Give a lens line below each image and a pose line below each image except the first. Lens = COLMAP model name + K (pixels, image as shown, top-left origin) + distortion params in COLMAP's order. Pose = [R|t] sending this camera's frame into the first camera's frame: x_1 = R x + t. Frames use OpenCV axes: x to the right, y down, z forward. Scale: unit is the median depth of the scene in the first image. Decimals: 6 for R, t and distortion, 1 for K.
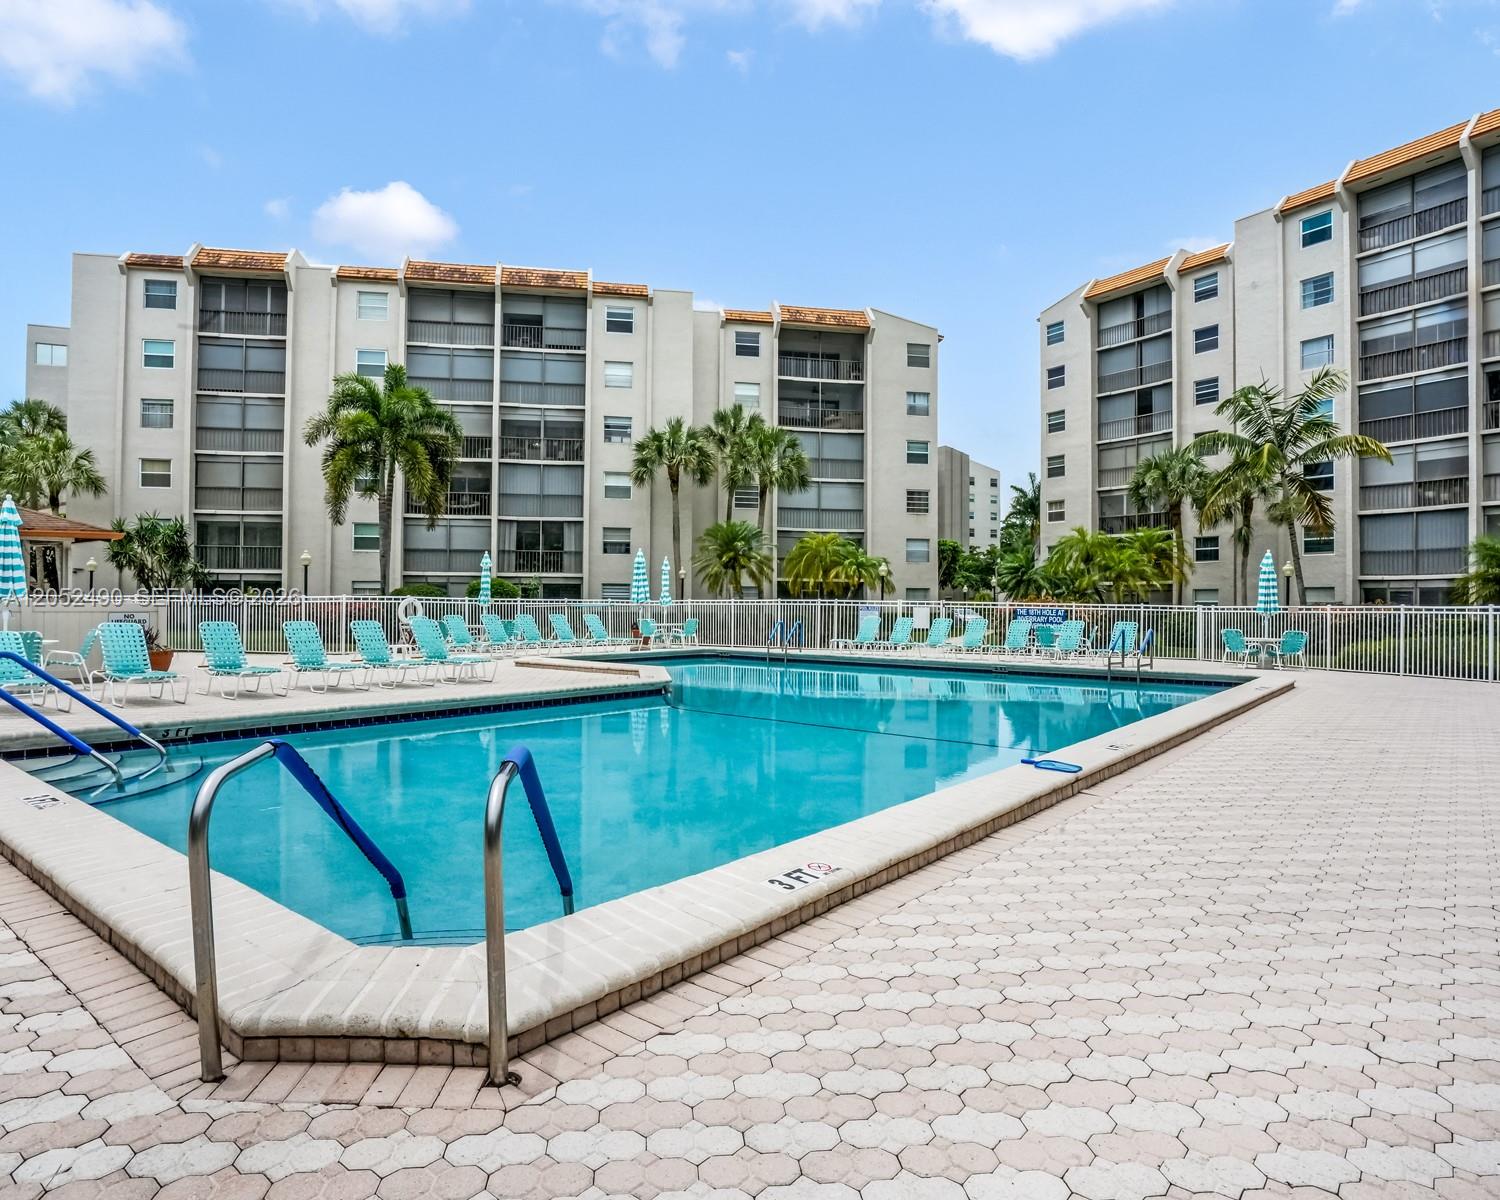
lens RADIAL K [[912.7, 0, 751.5], [0, 912.7, 607.4], [0, 0, 1]] dist [-0.055413, 0.020743]
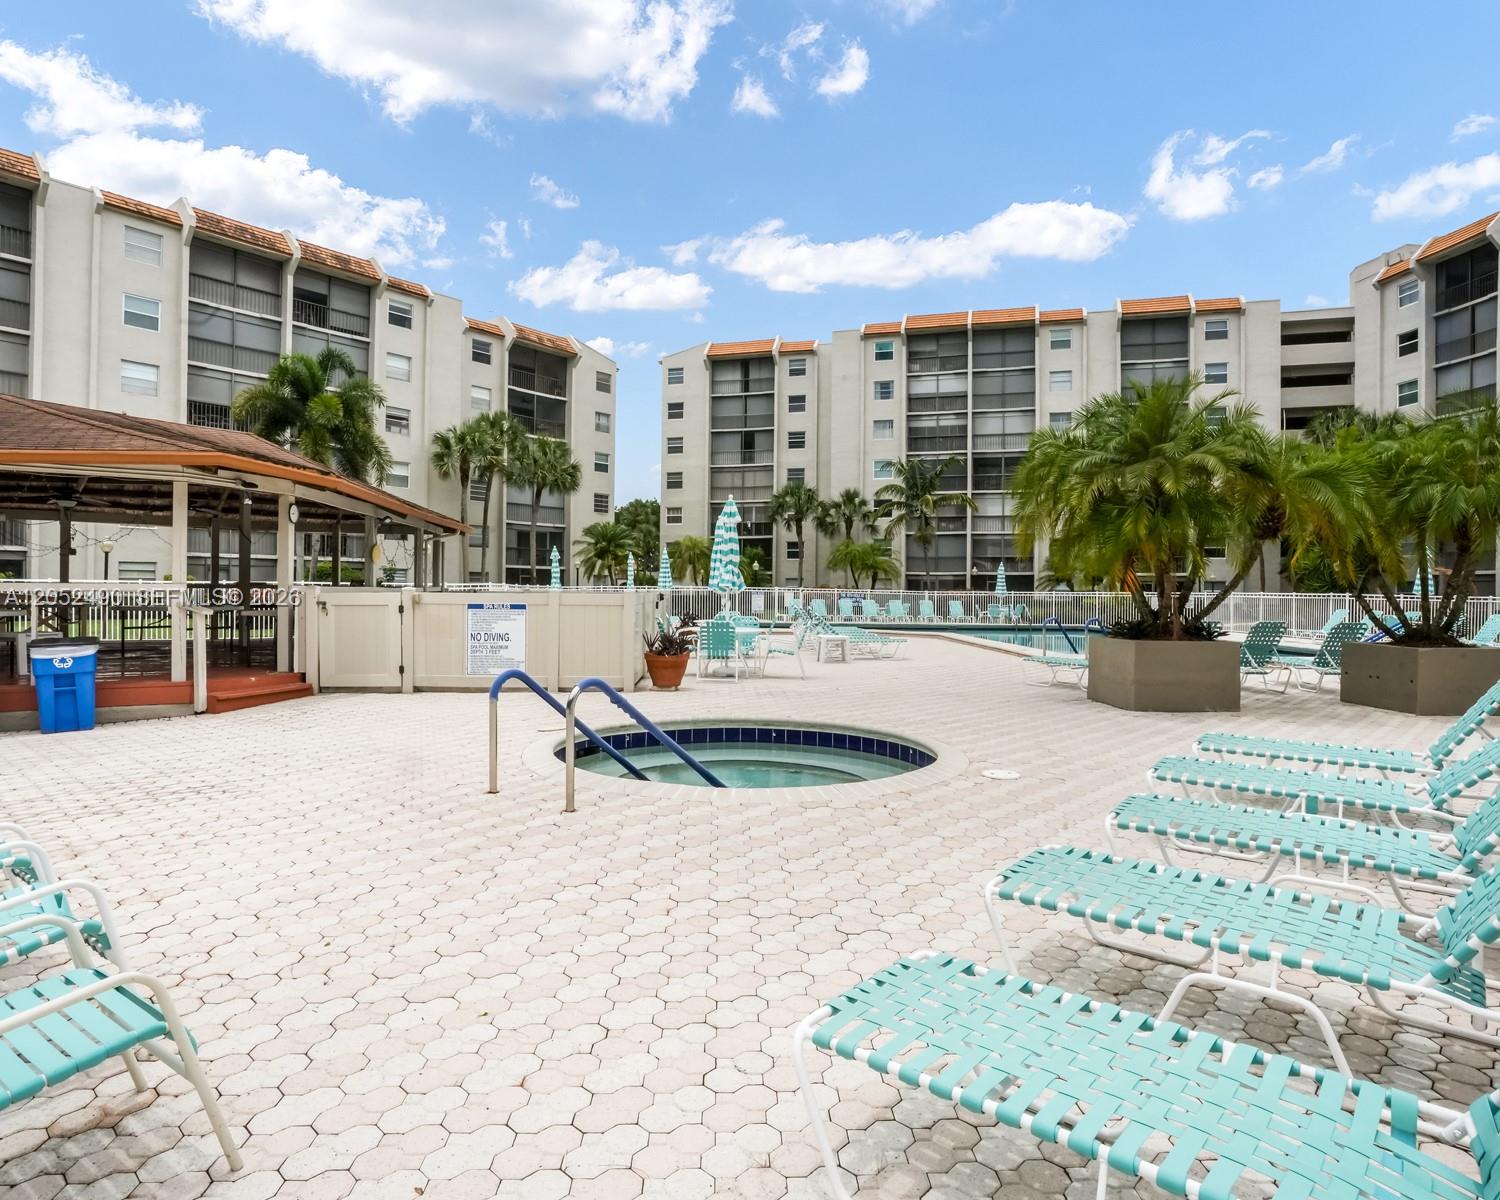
lens RADIAL K [[912.7, 0, 756.5], [0, 912.7, 588.4], [0, 0, 1]] dist [-0.055413, 0.020743]
pose [[0.742323, 0.000686, 0.670042, -0.533282], [-0.000899, 1.000000, -0.000028, -0.004841], [-0.670042, -0.000581, 0.742323, -0.035650]]
